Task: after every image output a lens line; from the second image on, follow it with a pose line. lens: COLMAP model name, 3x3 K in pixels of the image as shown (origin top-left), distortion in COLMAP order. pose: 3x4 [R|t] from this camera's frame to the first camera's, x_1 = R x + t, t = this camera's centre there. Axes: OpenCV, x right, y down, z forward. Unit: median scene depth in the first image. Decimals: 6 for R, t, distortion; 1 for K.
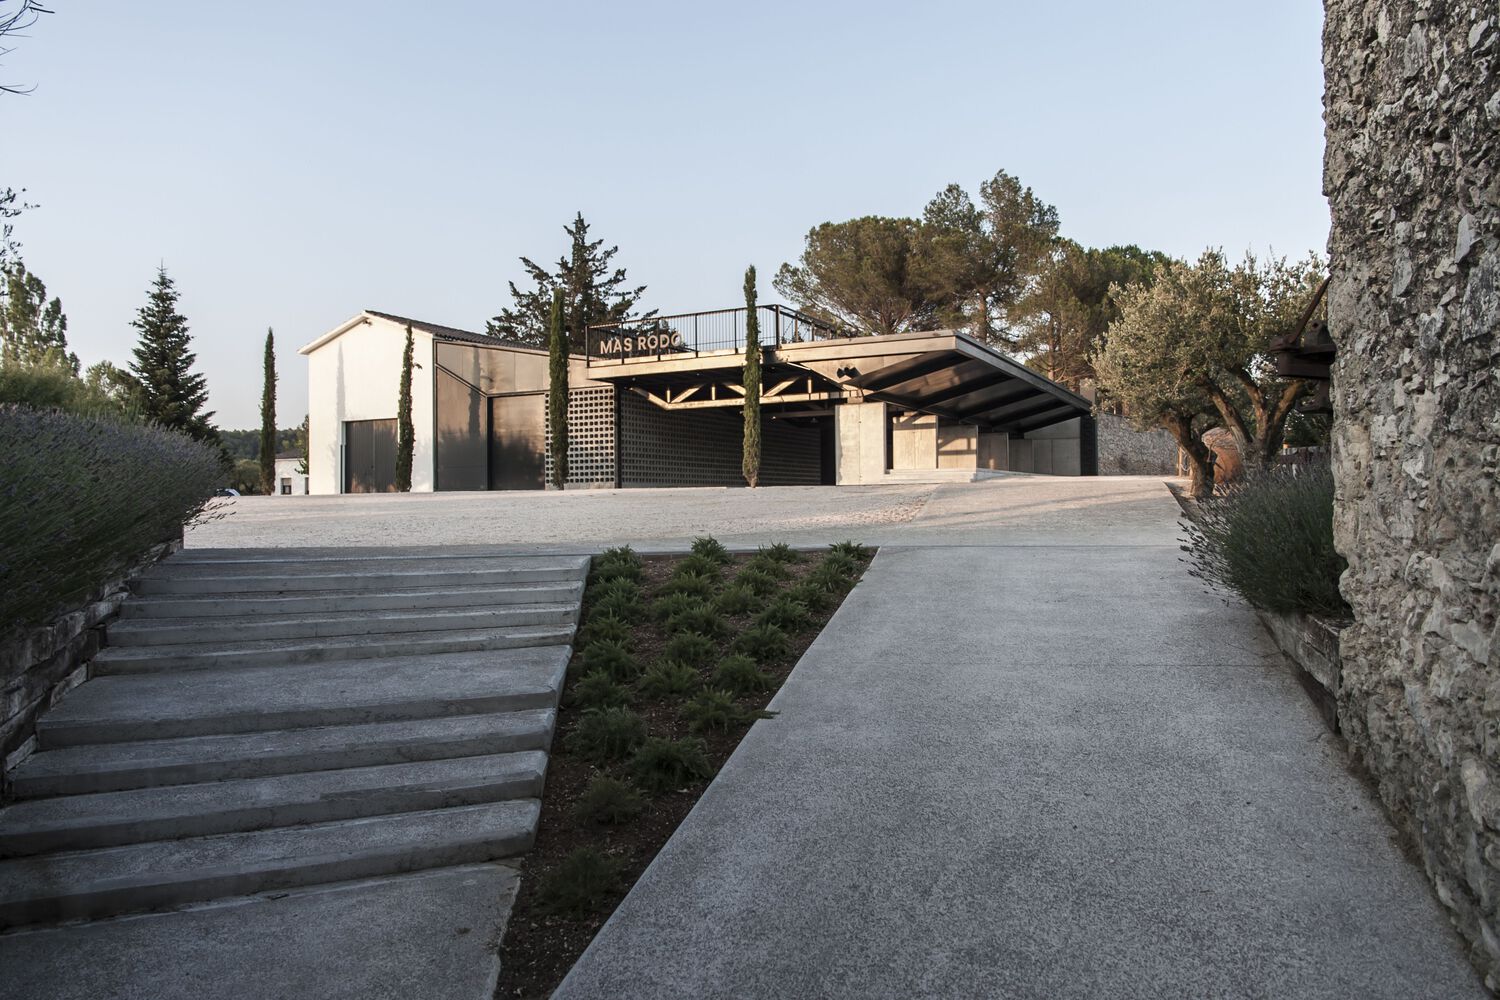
lens RADIAL K [[1026.5, 0, 751.8], [0, 1026.5, 464.4], [0, 0, 1]] dist [0.005726, -0.000017]
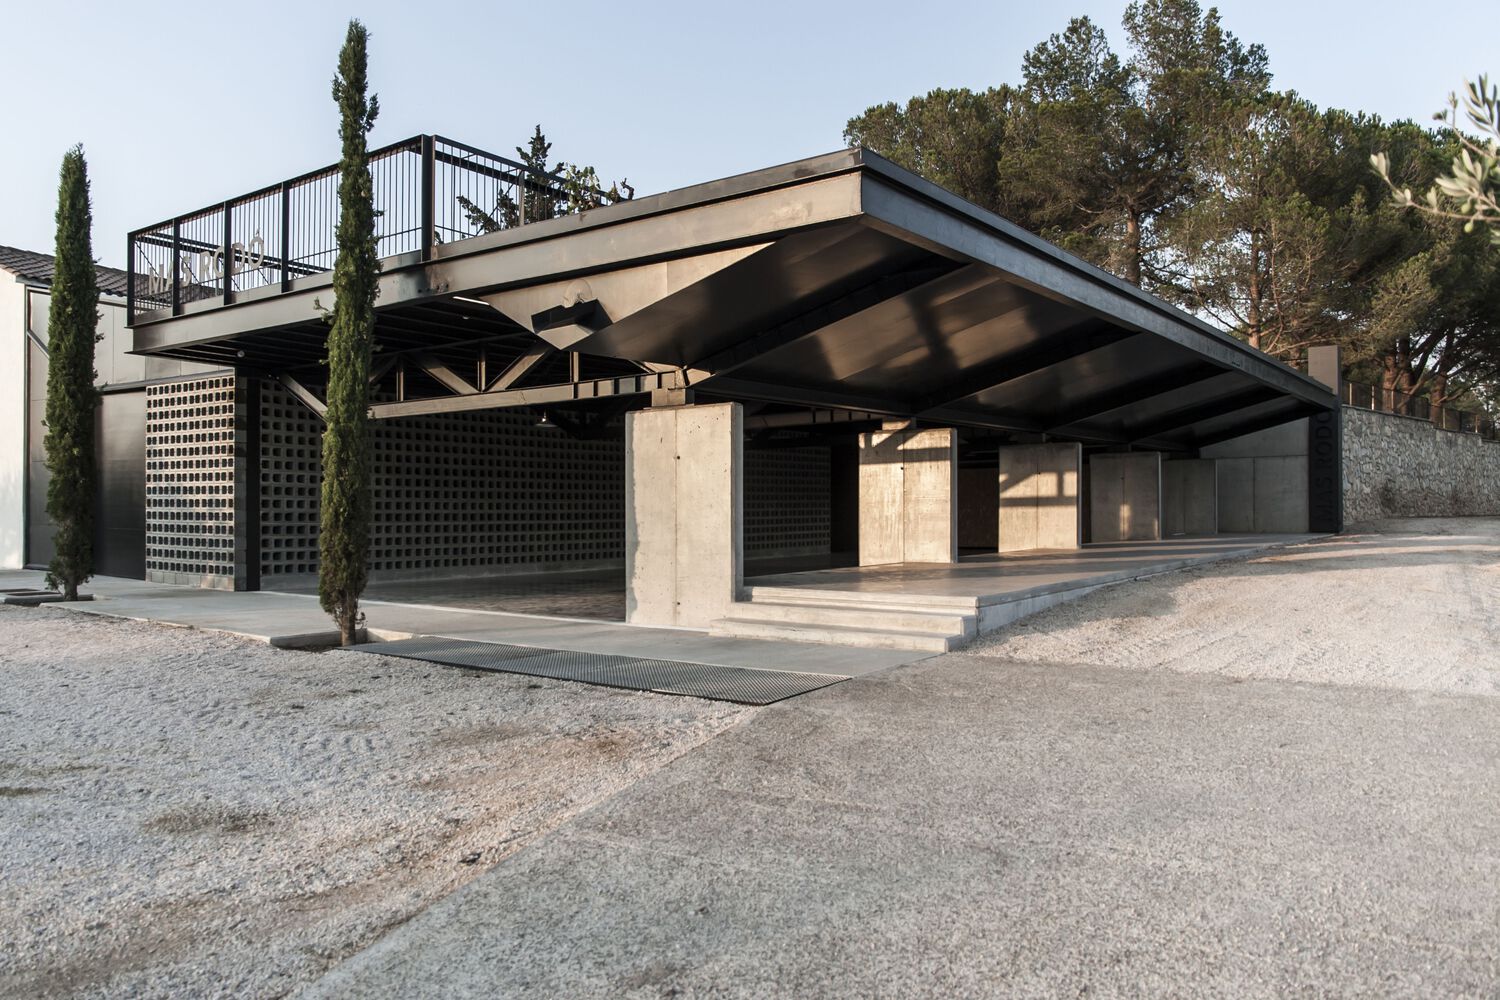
lens RADIAL K [[1119.9, 0, 750.0], [0, 1119.9, 500.0], [0, 0, 1]] dist [-0.003752, 0.003035]
pose [[0.988844, -0.003052, -0.148926, 0.474465], [0.007762, 0.999488, 0.031050, -0.095723], [0.148755, -0.031859, 0.988361, 1.516201]]
